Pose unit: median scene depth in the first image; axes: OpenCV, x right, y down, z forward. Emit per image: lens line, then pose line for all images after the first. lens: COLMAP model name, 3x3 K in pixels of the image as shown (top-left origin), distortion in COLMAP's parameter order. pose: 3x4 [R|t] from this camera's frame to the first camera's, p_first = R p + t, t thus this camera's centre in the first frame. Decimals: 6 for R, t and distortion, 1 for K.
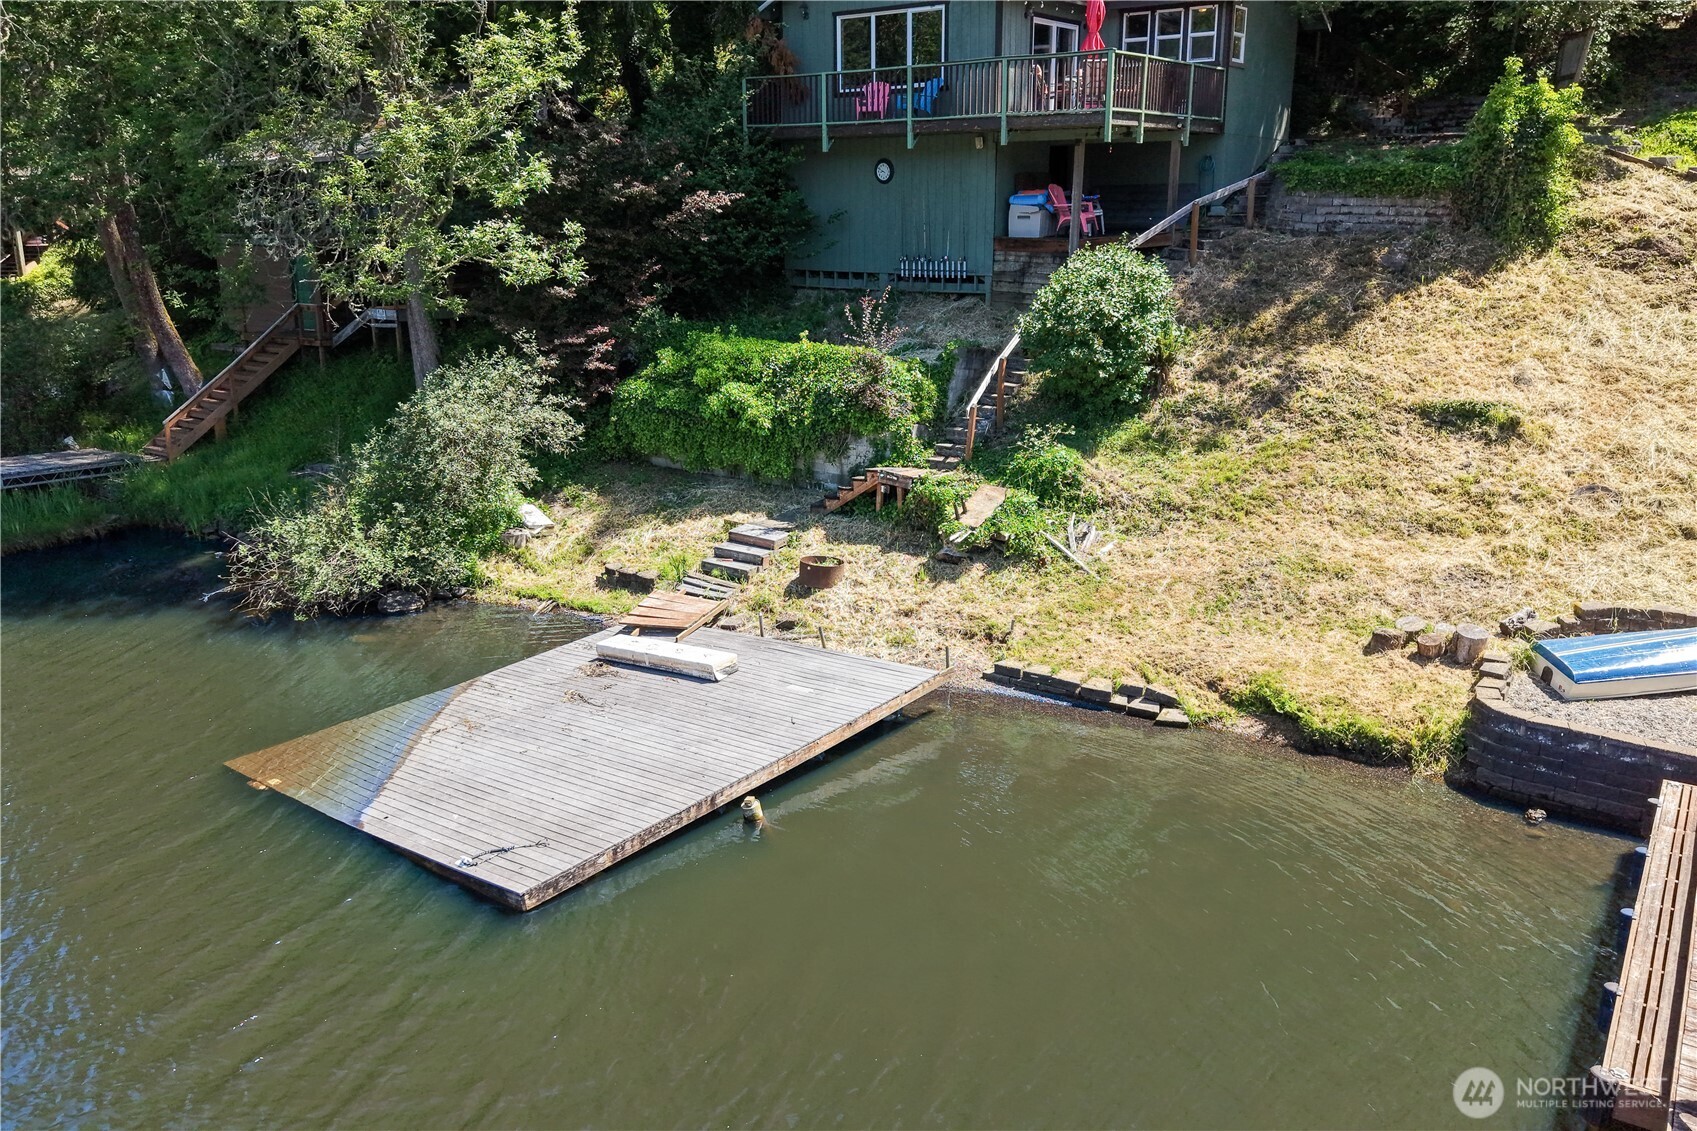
lens RADIAL K [[1289.1, 0, 807.9], [0, 1289.1, 606.9], [0, 0, 1]] dist [0.055209, -0.105198]
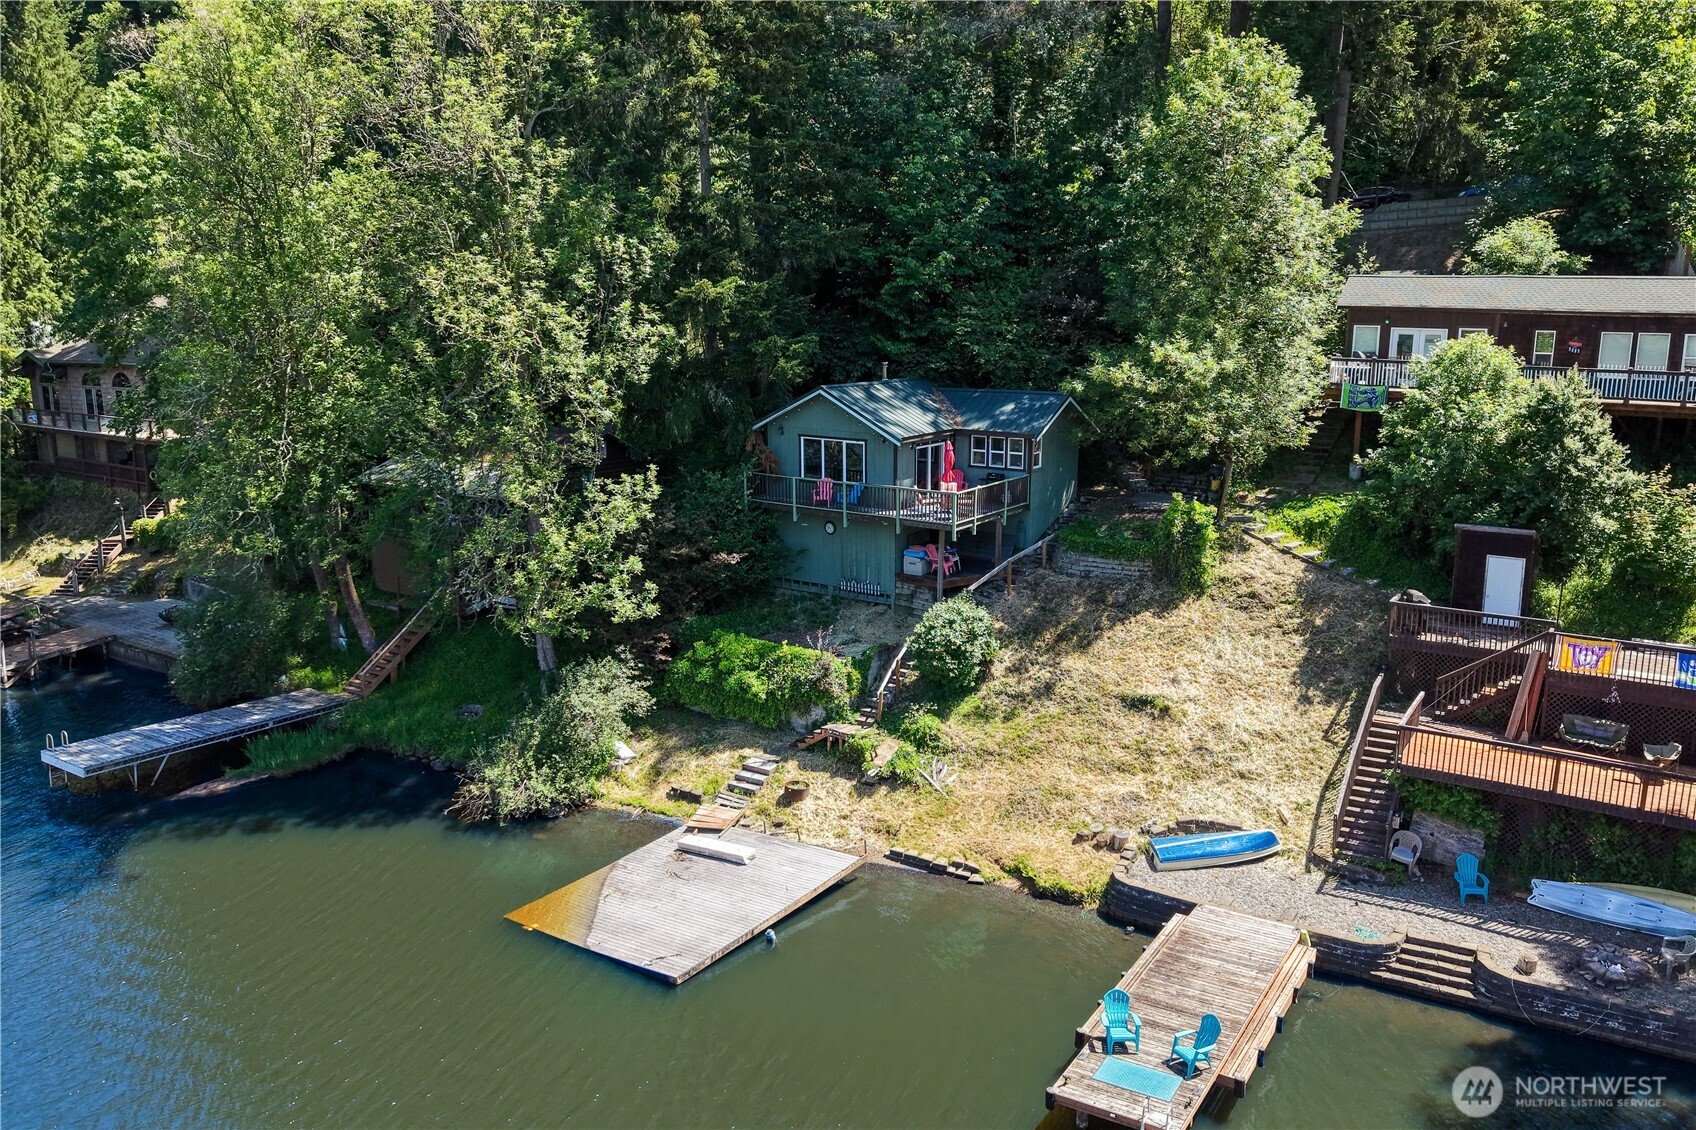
lens RADIAL K [[1320.8, 0, 848.0], [0, 1320.8, 565.0], [0, 0, 1]] dist [0.080385, -0.155307]
pose [[0.997782, -0.005349, 0.066357, -0.037932], [0.011135, 0.996135, -0.087128, -0.174438], [-0.065634, 0.087674, 0.993985, -0.836448]]
